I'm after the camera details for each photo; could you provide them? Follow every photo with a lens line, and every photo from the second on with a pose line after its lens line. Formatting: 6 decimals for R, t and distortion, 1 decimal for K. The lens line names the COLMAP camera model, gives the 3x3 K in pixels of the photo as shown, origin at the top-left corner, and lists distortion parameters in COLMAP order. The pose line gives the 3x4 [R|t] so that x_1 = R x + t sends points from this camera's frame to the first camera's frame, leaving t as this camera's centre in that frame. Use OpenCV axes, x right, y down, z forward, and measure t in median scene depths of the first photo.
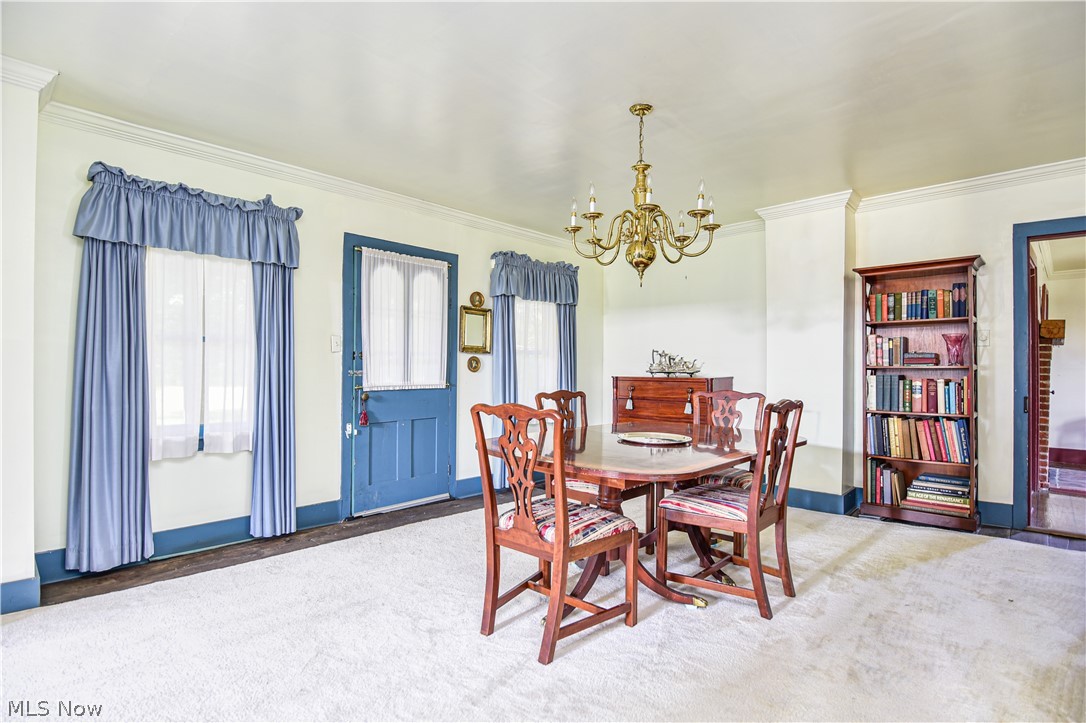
lens RADIAL K [[543.8, 0, 526.4], [0, 543.8, 360.5], [0, 0, 1]] dist [-0.004525, -0.001273]
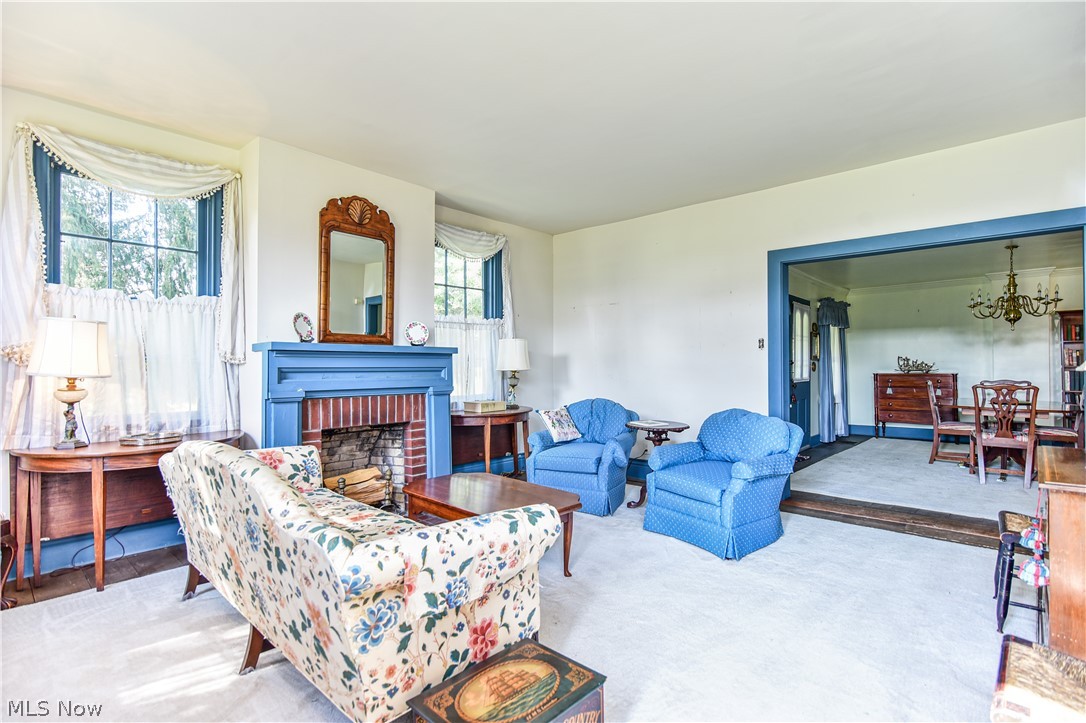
lens RADIAL K [[543.8, 0, 526.4], [0, 543.8, 360.5], [0, 0, 1]] dist [-0.004525, -0.001273]
pose [[0.999626, -0.007135, 0.026388, -1.209432], [0.007102, 0.999974, 0.001335, -0.023329], [-0.026396, -0.001147, 0.999651, -0.743051]]
